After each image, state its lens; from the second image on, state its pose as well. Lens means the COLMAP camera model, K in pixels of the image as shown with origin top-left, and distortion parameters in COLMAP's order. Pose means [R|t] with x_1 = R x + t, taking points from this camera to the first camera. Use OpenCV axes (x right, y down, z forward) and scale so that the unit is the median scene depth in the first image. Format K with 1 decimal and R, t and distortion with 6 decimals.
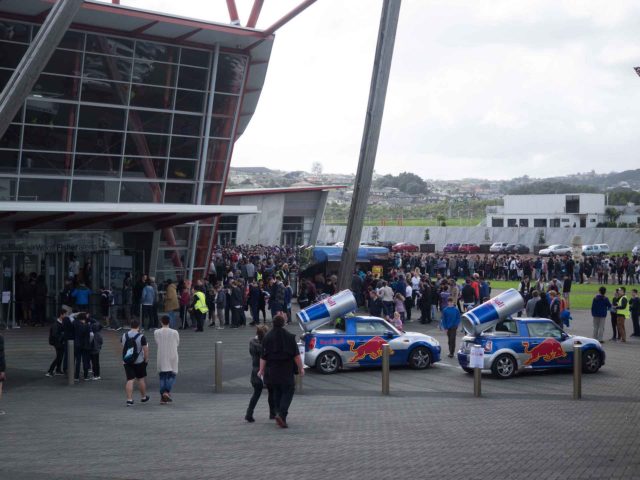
lens RADIAL K [[1008.8, 0, 320.1], [0, 1008.8, 240.2], [0, 0, 1]] dist [-0.019433, 0.000000]
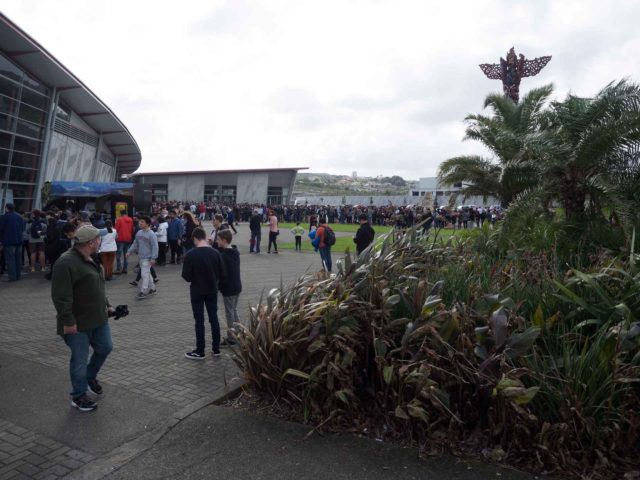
lens RADIAL K [[447.0, 0, 319.8], [0, 447.0, 239.3], [0, 0, 1]] dist [0.004423, 0.000601]
pose [[0.993878, 0.011470, -0.109884, 0.124690], [-0.004378, 0.997904, 0.064560, 0.014230], [0.110395, -0.063683, 0.991845, 0.277691]]
